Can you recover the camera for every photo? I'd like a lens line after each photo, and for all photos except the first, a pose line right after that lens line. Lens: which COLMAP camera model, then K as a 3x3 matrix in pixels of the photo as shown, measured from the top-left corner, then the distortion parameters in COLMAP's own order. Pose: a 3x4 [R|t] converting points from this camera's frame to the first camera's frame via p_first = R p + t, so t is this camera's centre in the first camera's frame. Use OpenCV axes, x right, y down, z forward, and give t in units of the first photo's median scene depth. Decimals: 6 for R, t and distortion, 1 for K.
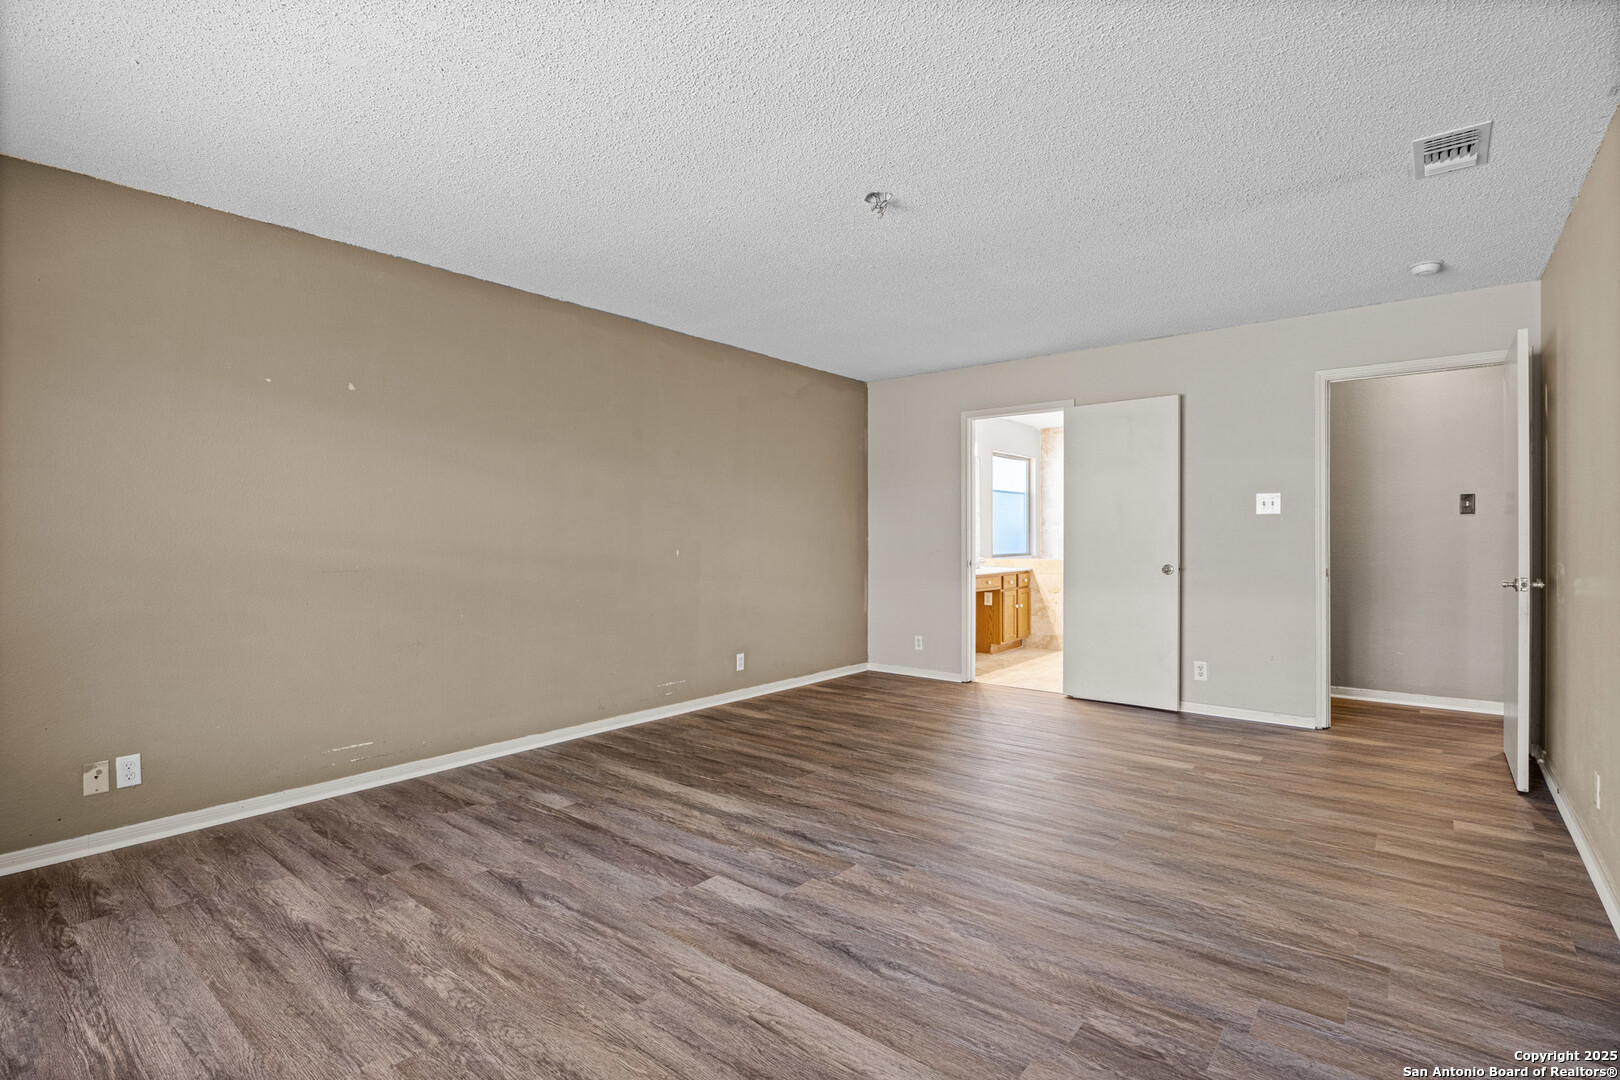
lens RADIAL K [[775.0, 0, 807.9], [0, 775.0, 539.8], [0, 0, 1]] dist [-0.010566, -0.002132]
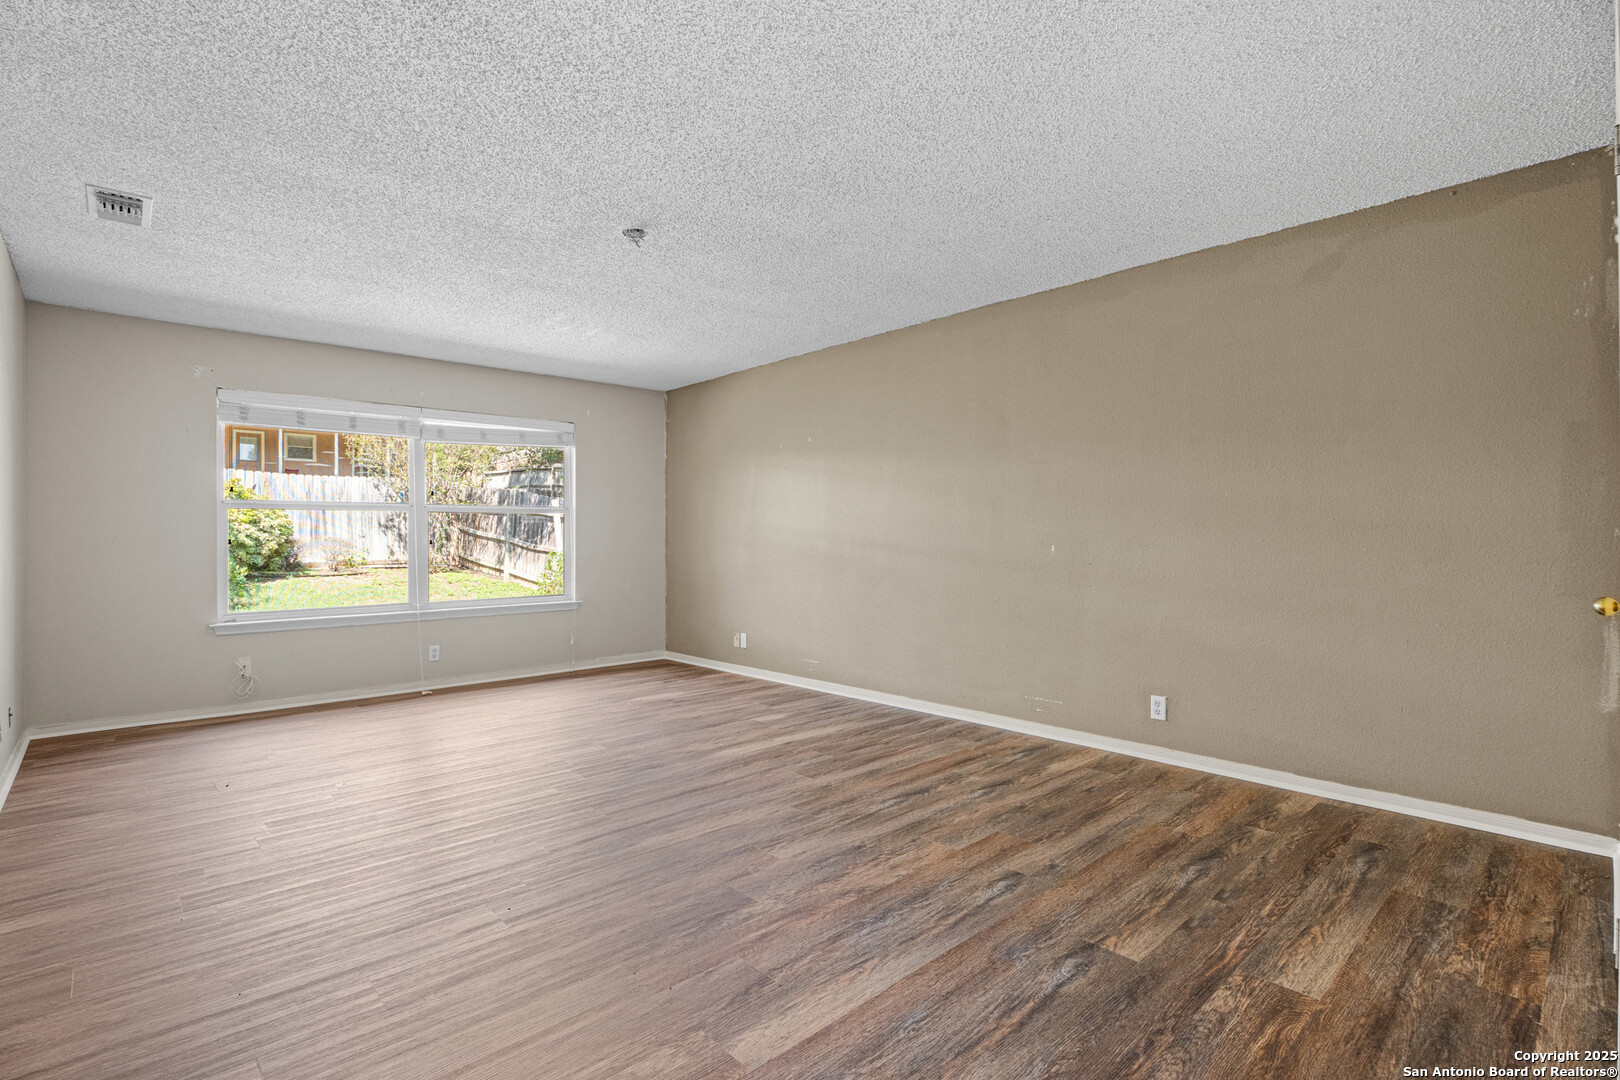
lens RADIAL K [[749.3, 0, 799.2], [0, 749.3, 536.4], [0, 0, 1]] dist [-0.014293, 0.006598]
pose [[-0.126412, -0.004951, -0.991966, 0.837975], [-0.013235, 0.999907, -0.003304, 0.011966], [0.991890, 0.012711, -0.126466, 1.017725]]
